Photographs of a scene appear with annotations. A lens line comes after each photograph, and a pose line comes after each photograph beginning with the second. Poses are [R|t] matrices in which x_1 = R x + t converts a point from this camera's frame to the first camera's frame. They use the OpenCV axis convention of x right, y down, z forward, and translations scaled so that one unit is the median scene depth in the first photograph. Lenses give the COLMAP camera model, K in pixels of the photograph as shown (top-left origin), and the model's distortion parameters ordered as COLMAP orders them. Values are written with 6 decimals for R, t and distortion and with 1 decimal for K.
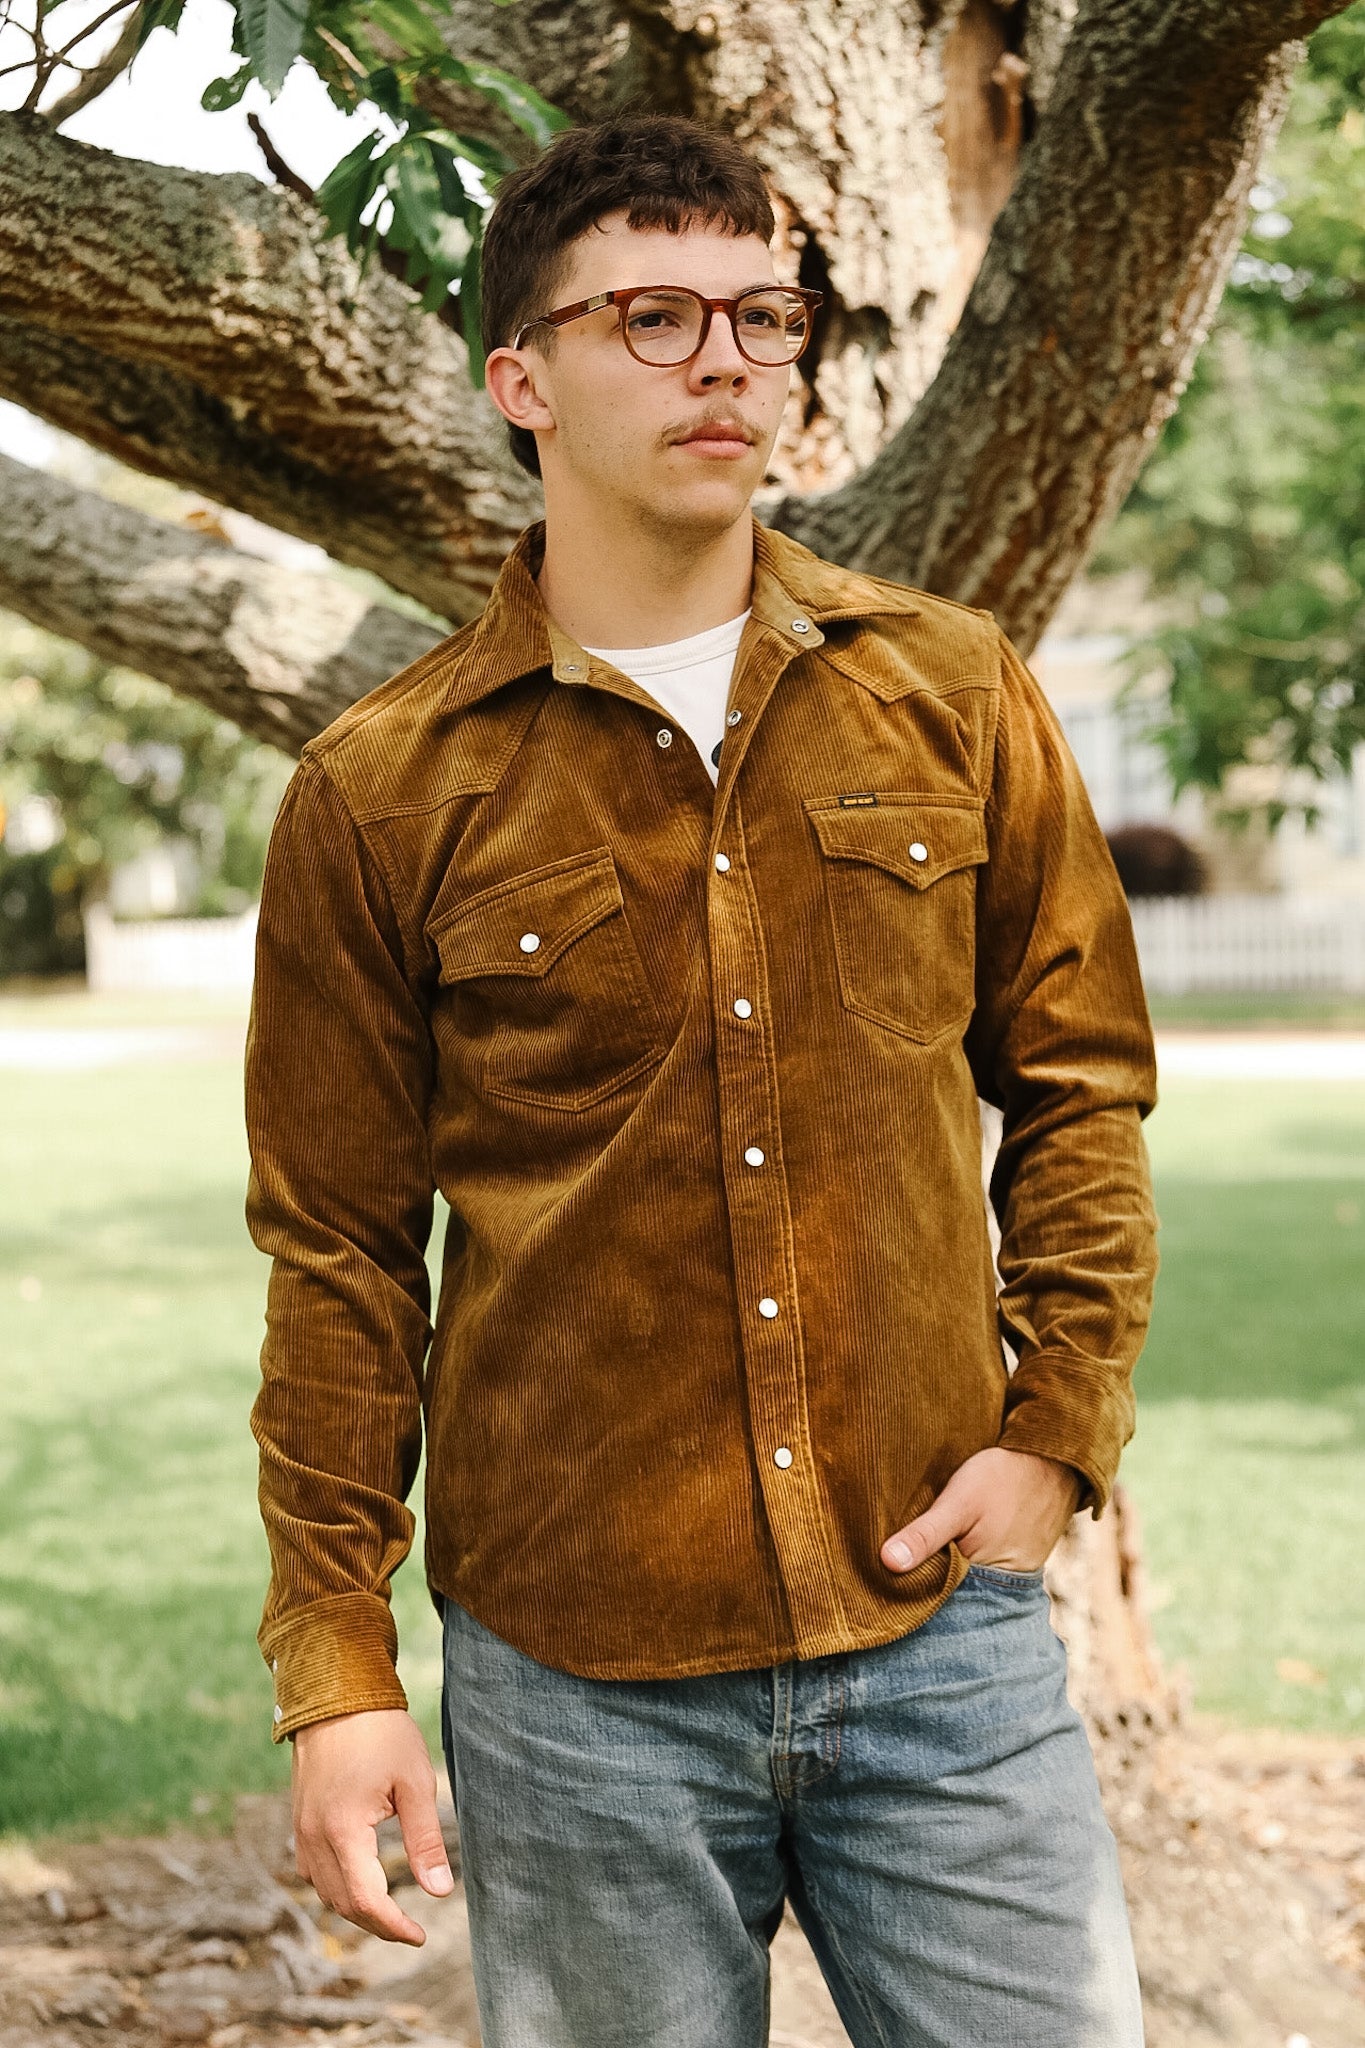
lens RADIAL K [[4178.1, 0, 682.5], [0, 4178.1, 1024.0], [0, 0, 1]] dist [-0.279503, 0.029712]
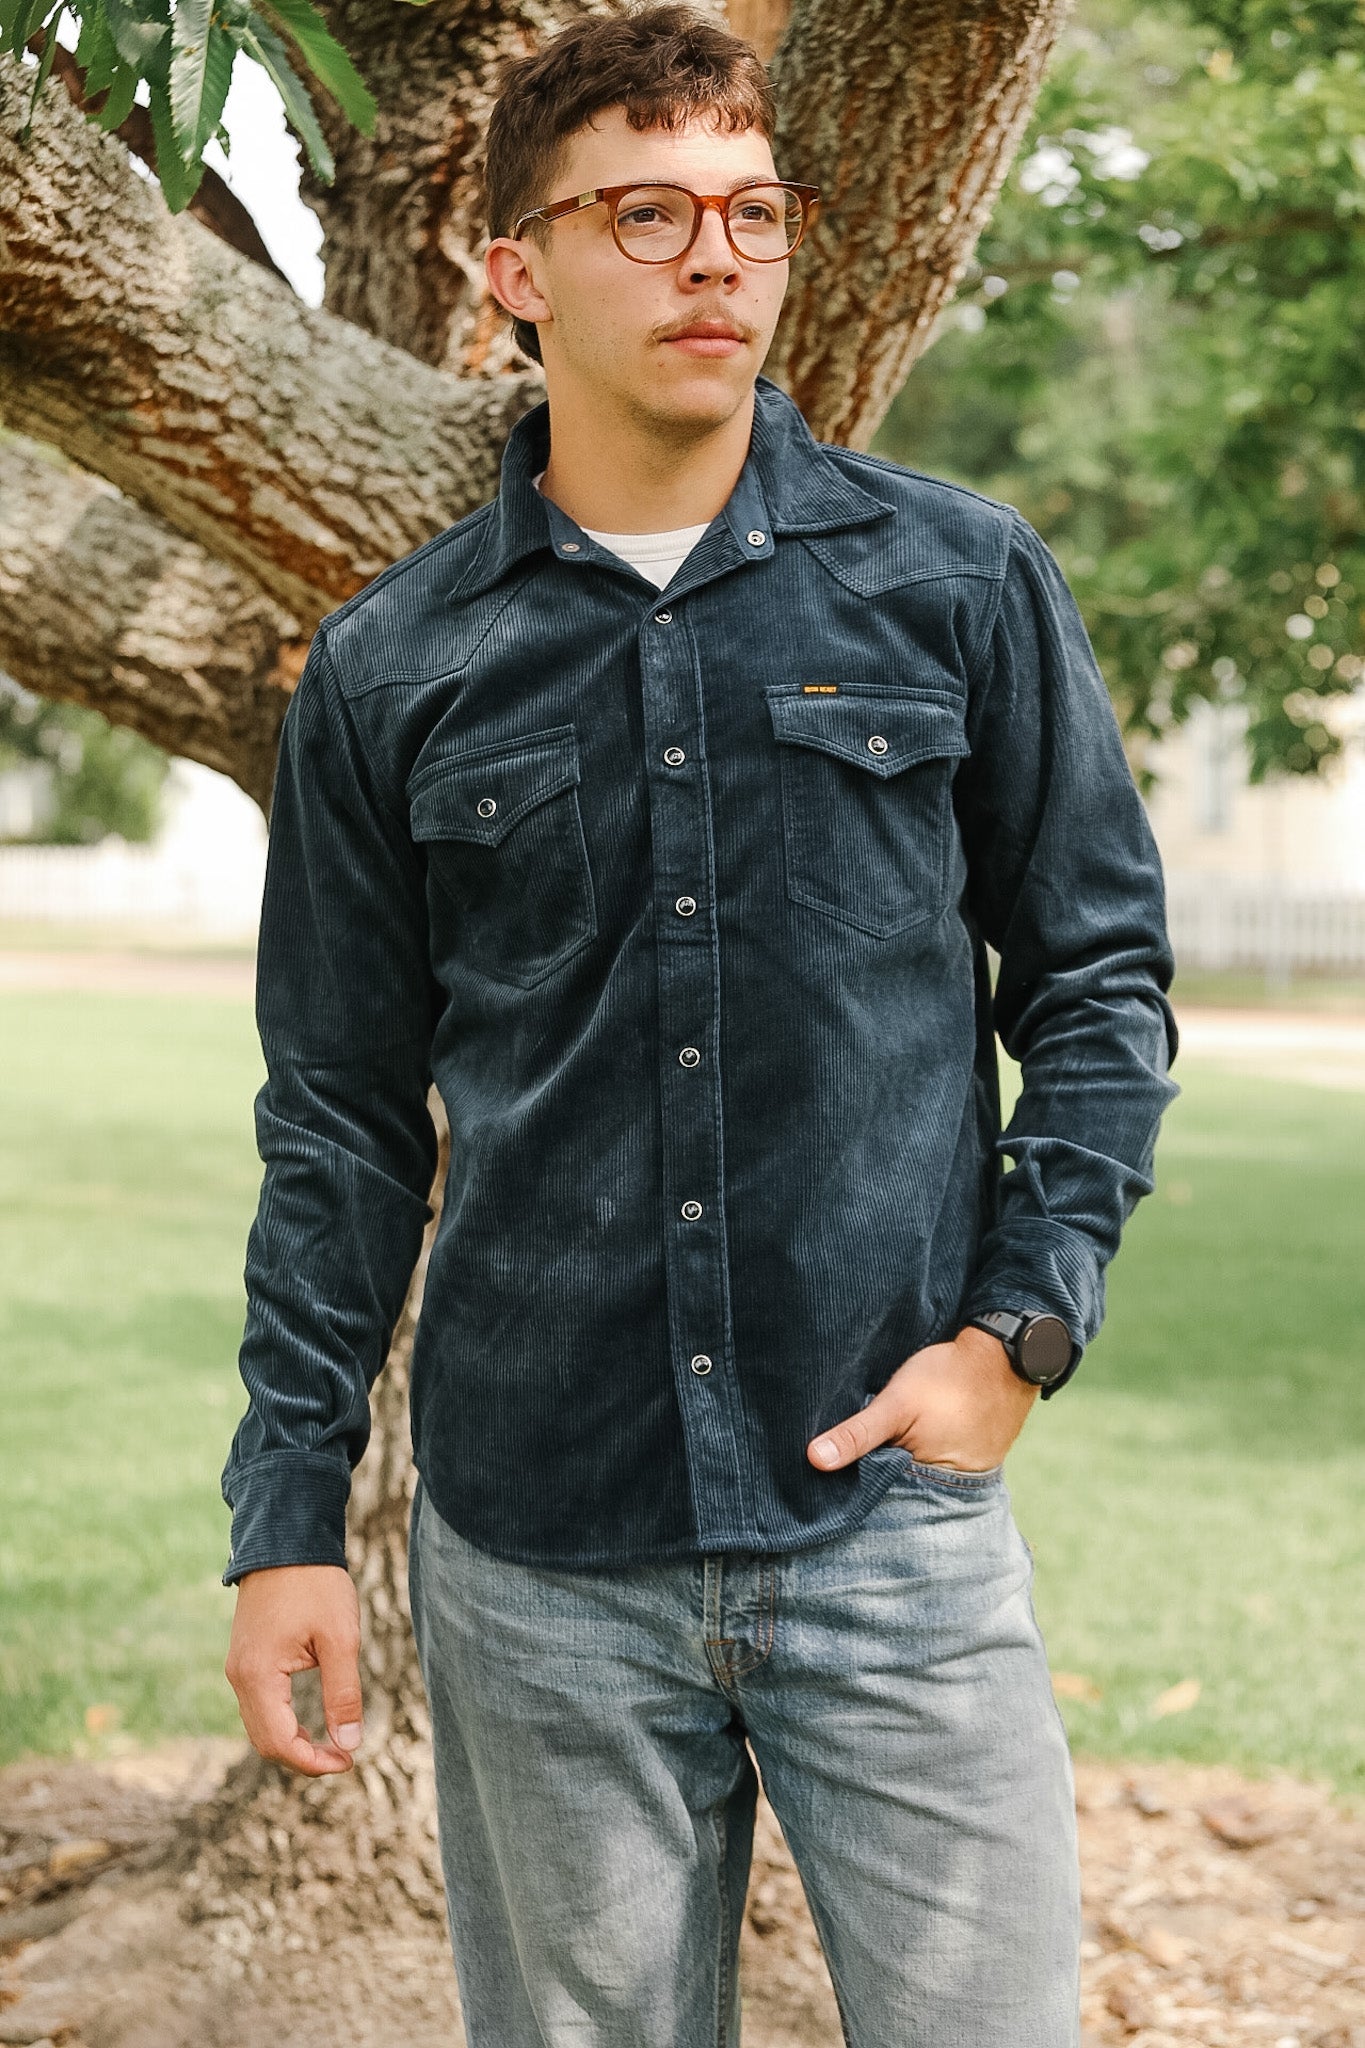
lens RADIAL K [[4178.1, 0, 682.5], [0, 4178.1, 1024.0], [0, 0, 1]] dist [-0.279503, 0.029712]
pose [[0.998570, 0.042187, 0.032842, 0.038525], [-0.042566, 0.999034, 0.010932, 0.001089], [-0.032349, -0.012314, 0.999401, 0.107723]]
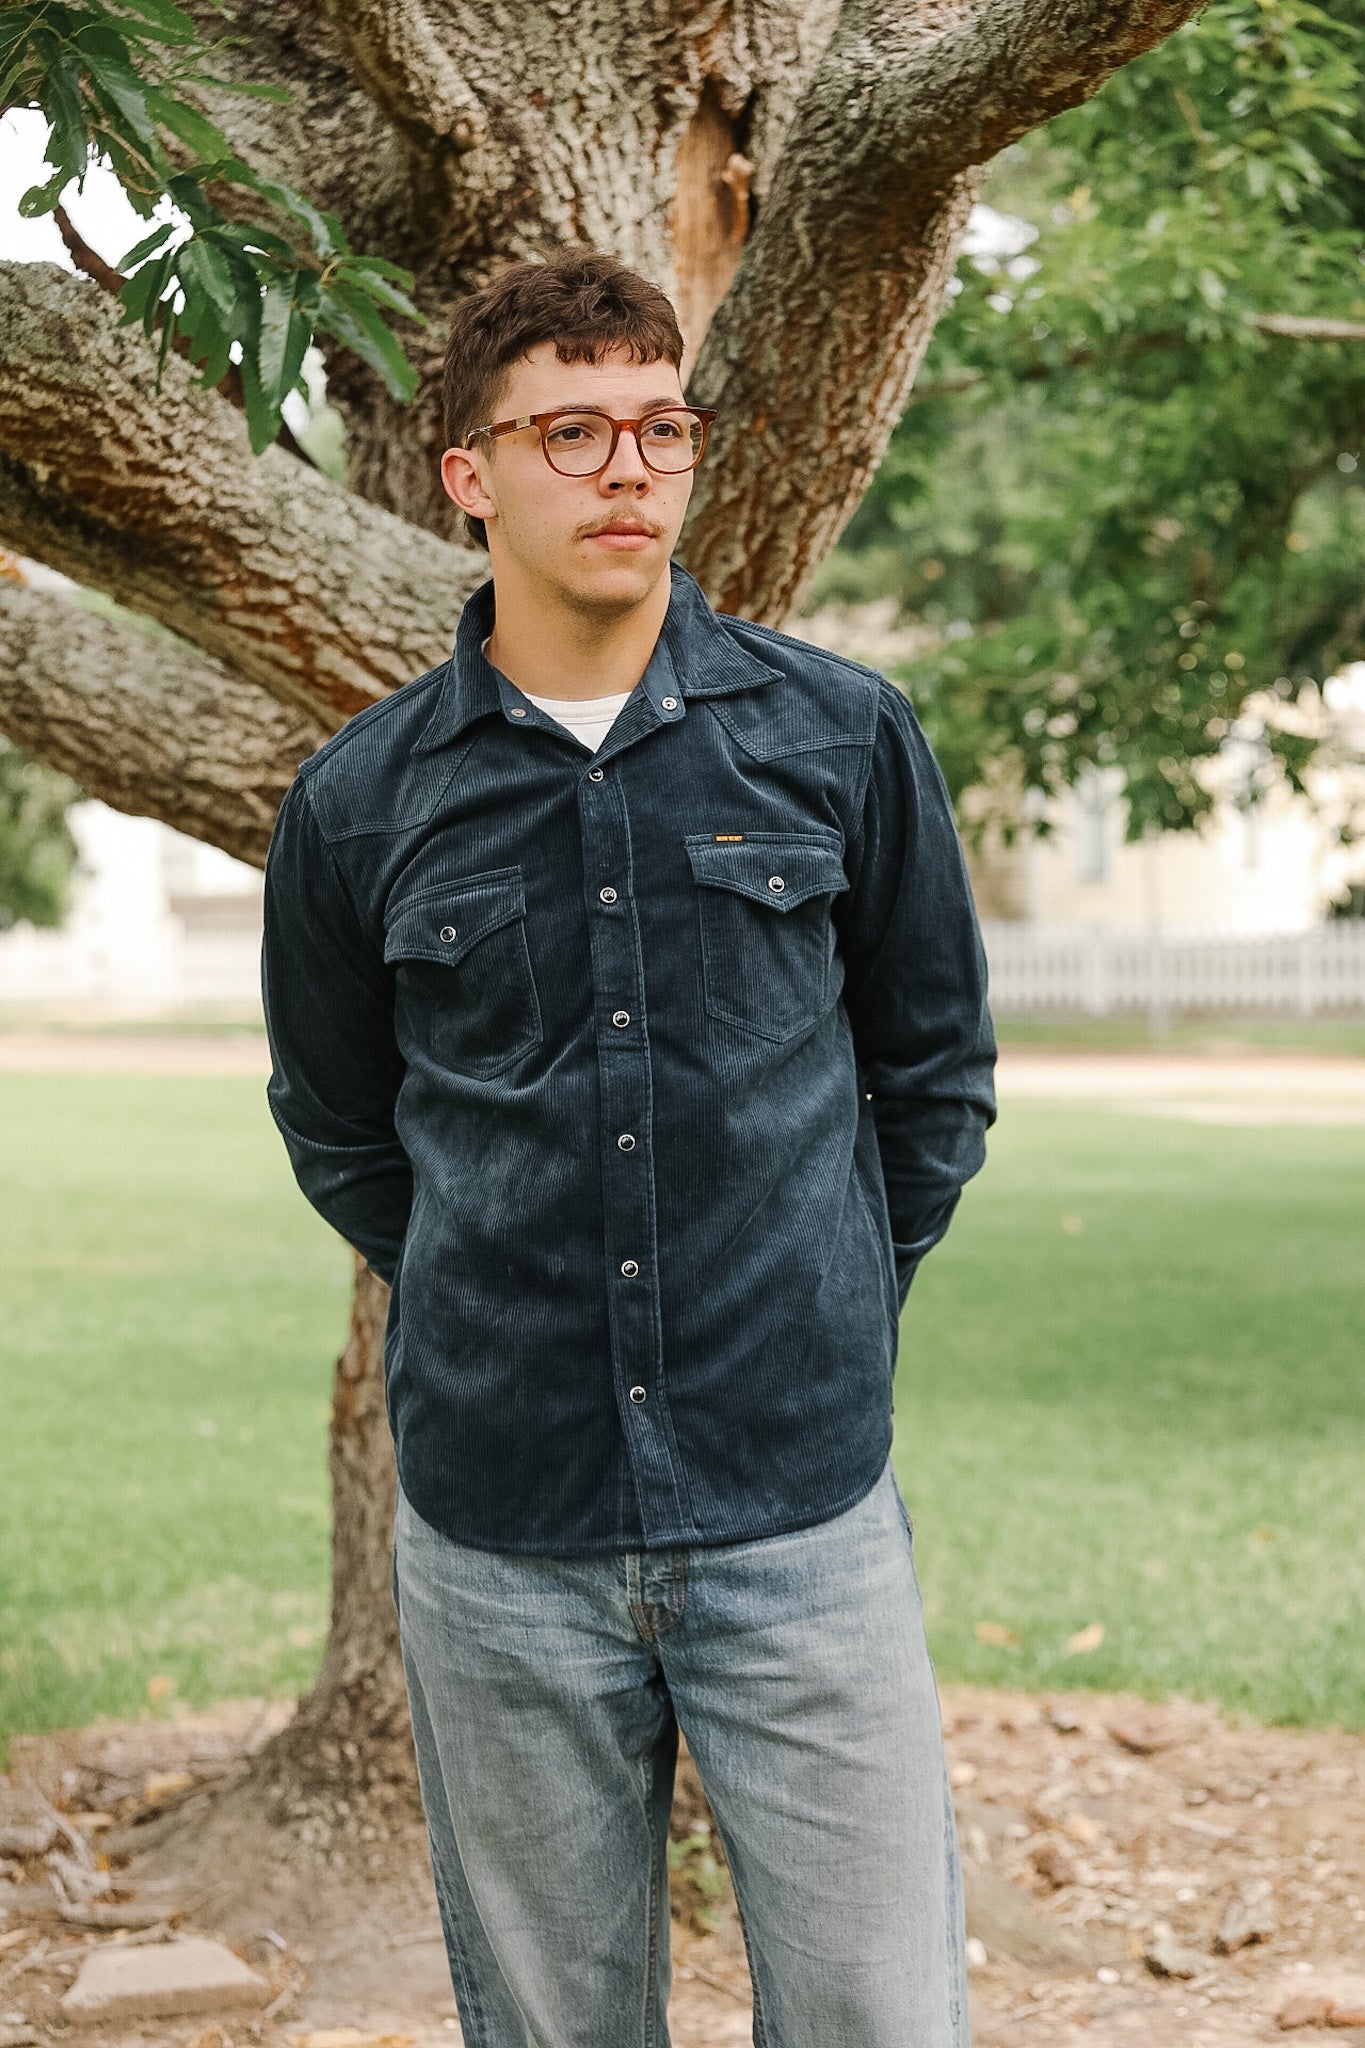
lens RADIAL K [[4132.5, 0, 682.5], [0, 4132.5, 1024.0], [0, 0, 1]] dist [-0.279509, -0.047147]
pose [[0.998193, 0.011581, 0.058969, 0.003276], [-0.011313, 0.999924, -0.004877, 0.005129], [-0.059021, 0.004201, 0.998248, -0.116429]]
